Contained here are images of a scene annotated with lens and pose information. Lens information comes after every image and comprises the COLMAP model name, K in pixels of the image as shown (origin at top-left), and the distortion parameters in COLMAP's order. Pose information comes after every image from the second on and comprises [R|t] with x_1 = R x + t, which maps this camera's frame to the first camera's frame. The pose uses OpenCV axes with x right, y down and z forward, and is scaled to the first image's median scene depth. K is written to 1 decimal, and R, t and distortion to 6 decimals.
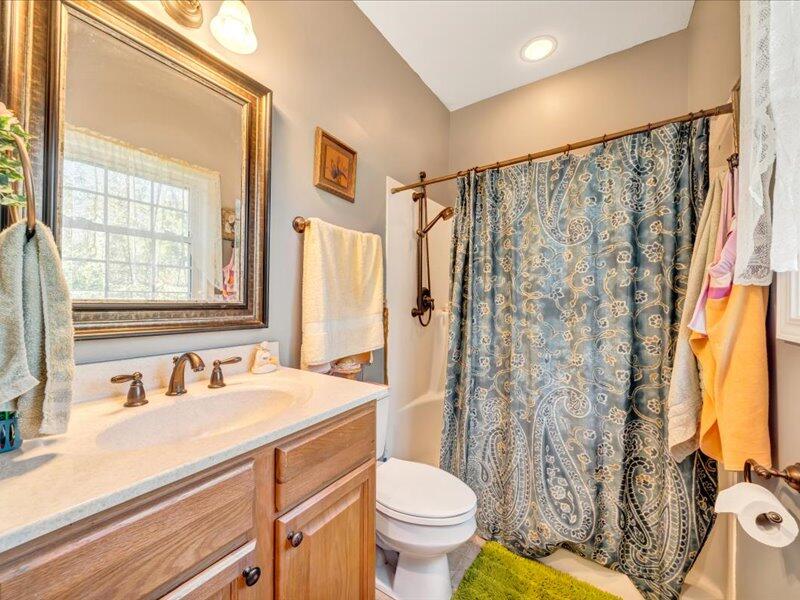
lens RADIAL K [[324.6, 0, 396.8], [0, 324.6, 296.8], [0, 0, 1]] dist [-0.003364, -0.000319]
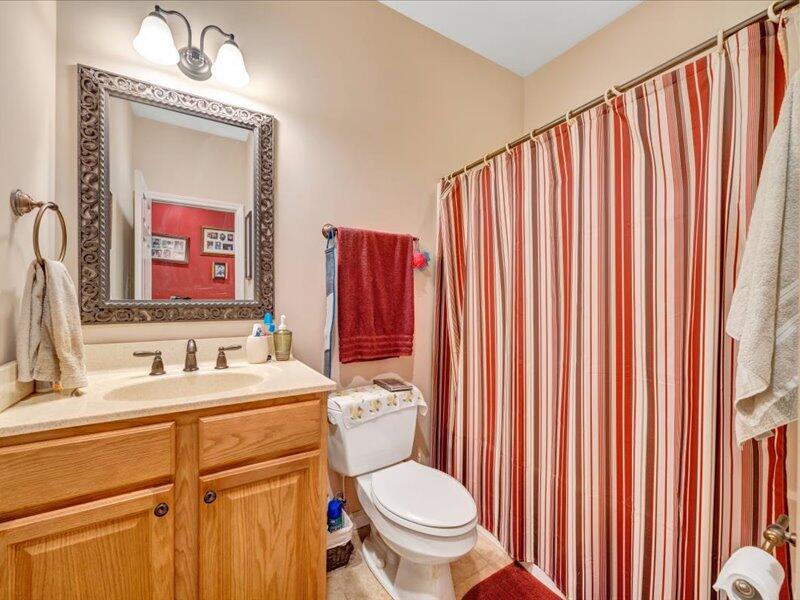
lens RADIAL K [[324.6, 0, 396.8], [0, 324.6, 296.8], [0, 0, 1]] dist [-0.003364, -0.000319]
pose [[0.891796, -0.005147, -0.452408, 0.666220], [0.006470, 0.999978, 0.001376, 0.001418], [0.452391, -0.004154, 0.891810, 0.178120]]
